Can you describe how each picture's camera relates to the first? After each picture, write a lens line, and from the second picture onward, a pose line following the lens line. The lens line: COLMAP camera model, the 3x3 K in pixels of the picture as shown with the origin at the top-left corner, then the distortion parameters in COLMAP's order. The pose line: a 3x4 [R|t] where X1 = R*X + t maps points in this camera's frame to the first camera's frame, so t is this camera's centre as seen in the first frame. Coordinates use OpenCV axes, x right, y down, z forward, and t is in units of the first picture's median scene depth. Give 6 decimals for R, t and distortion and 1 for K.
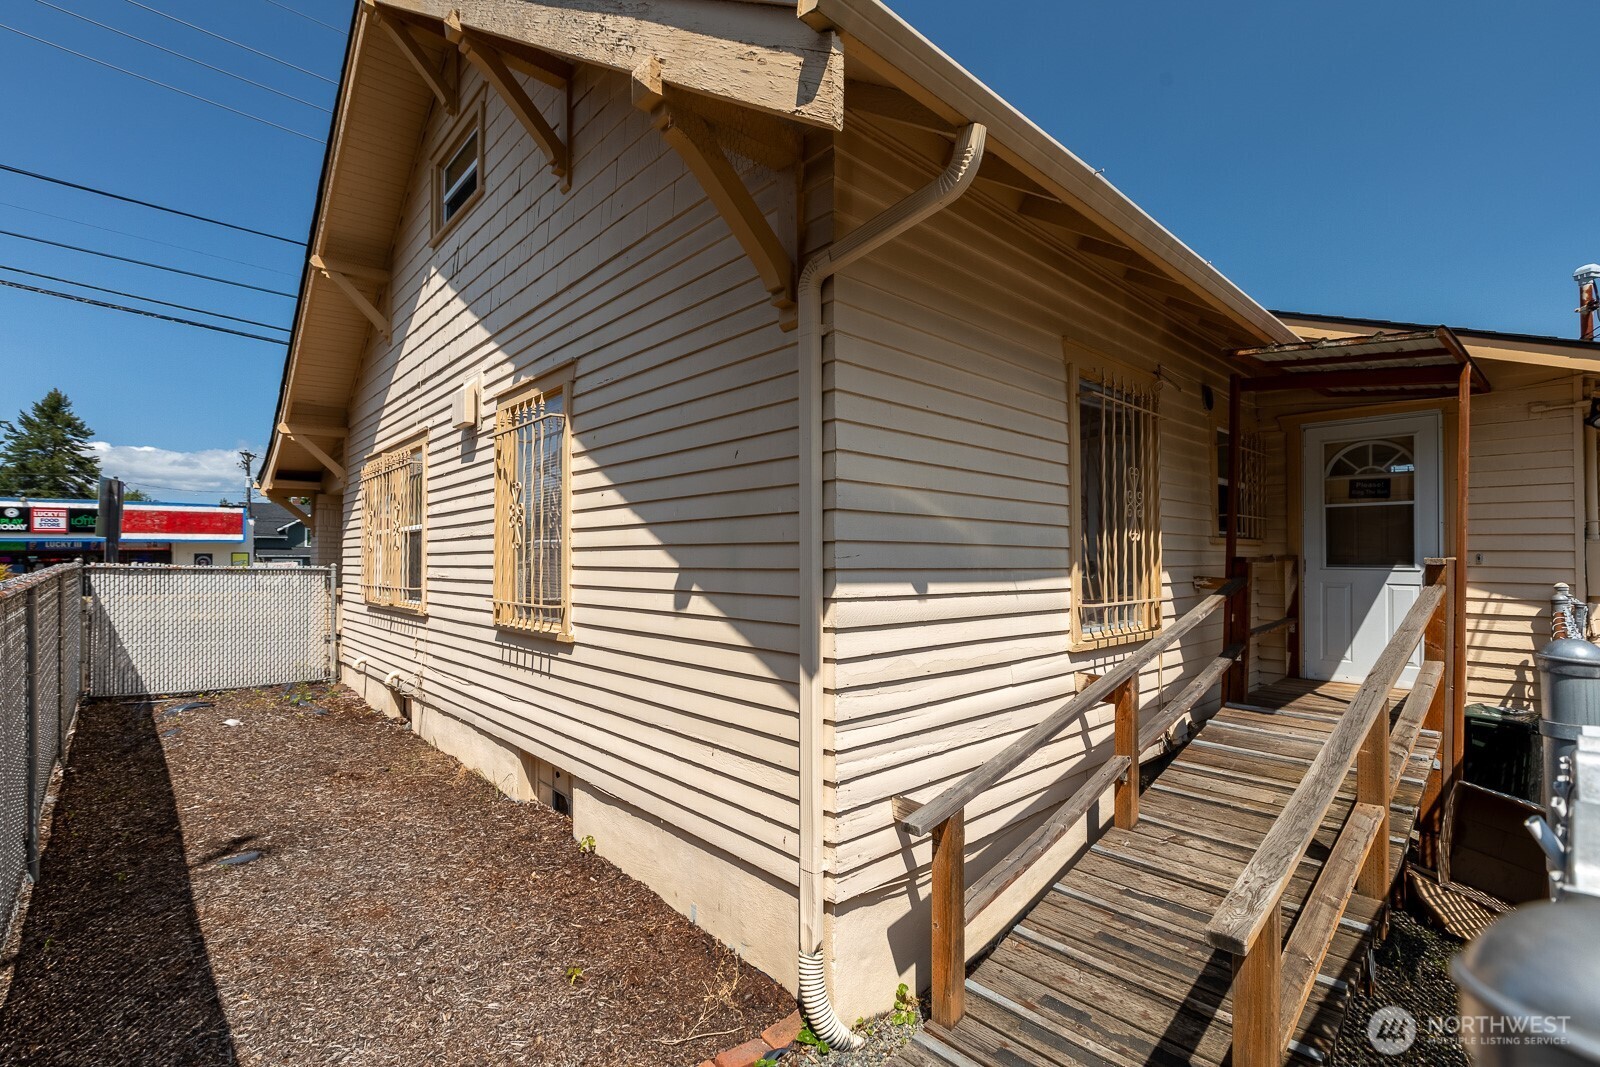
lens RADIAL K [[718.2, 0, 807.6], [0, 718.2, 548.2], [0, 0, 1]] dist [-0.002411, -0.000612]
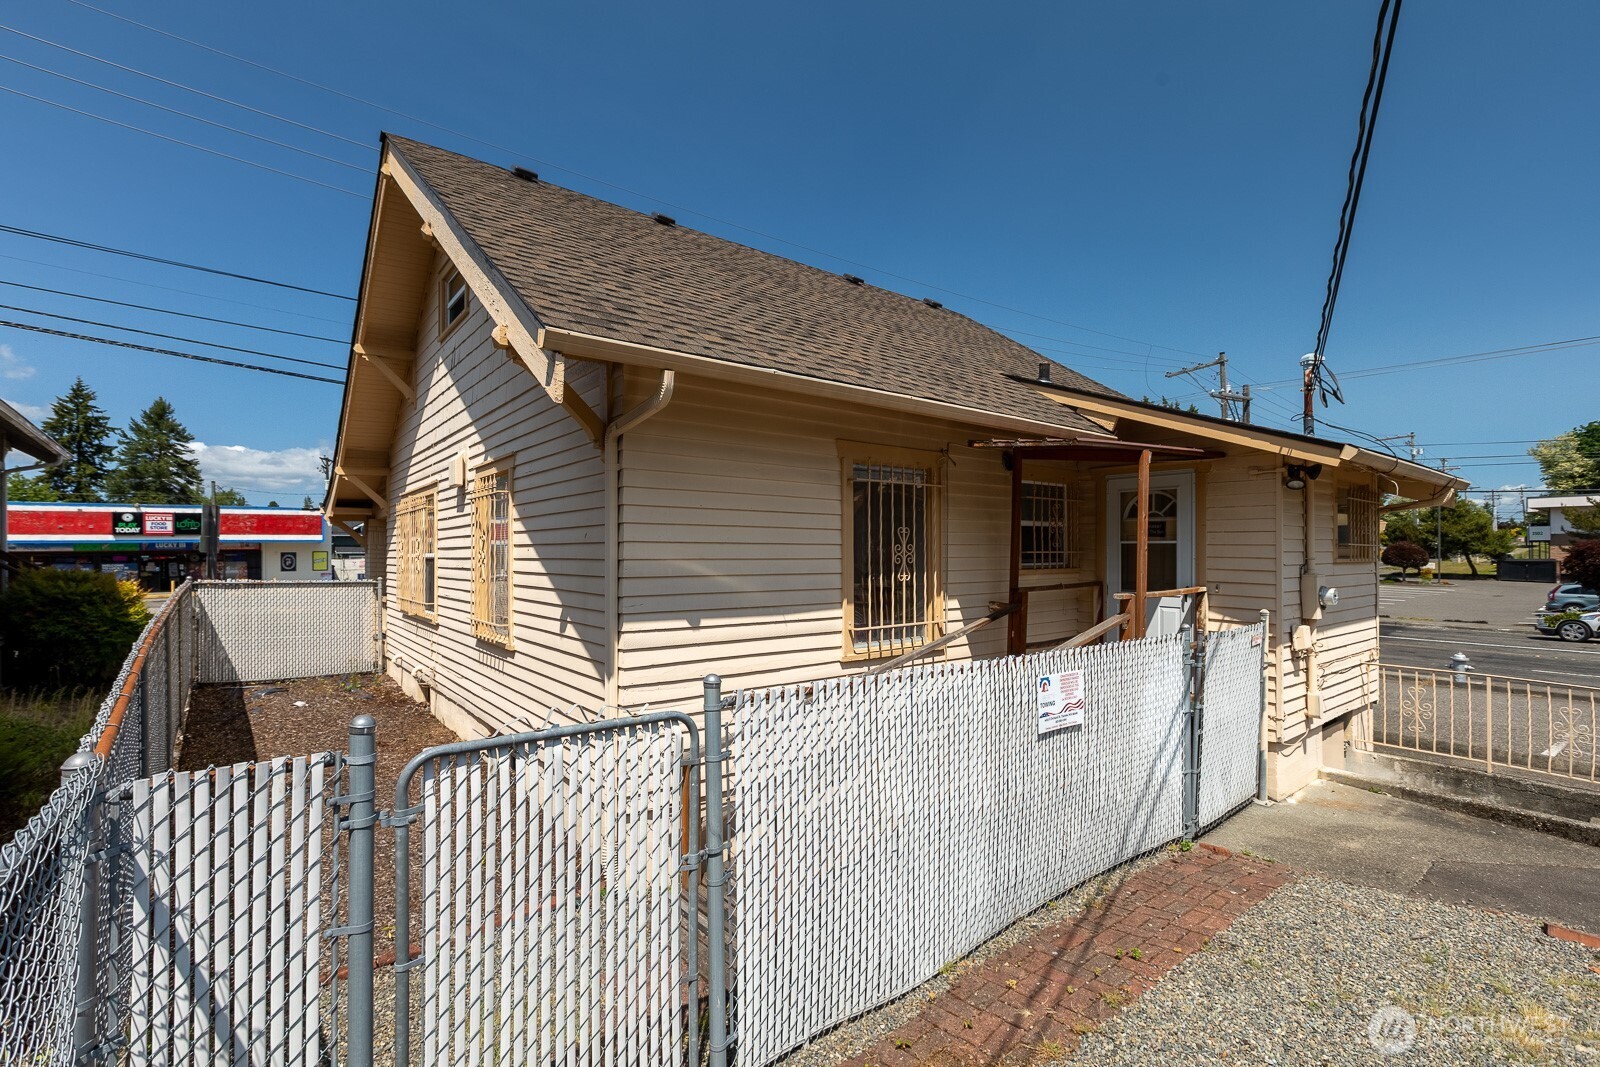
lens RADIAL K [[718.2, 0, 802.1], [0, 718.2, 545.8], [0, 0, 1]] dist [-0.002411, -0.000612]
pose [[0.996732, -0.003338, -0.080716, 0.225210], [0.003948, 0.999965, 0.007391, -0.053285], [0.080689, -0.007686, 0.996710, -0.237127]]
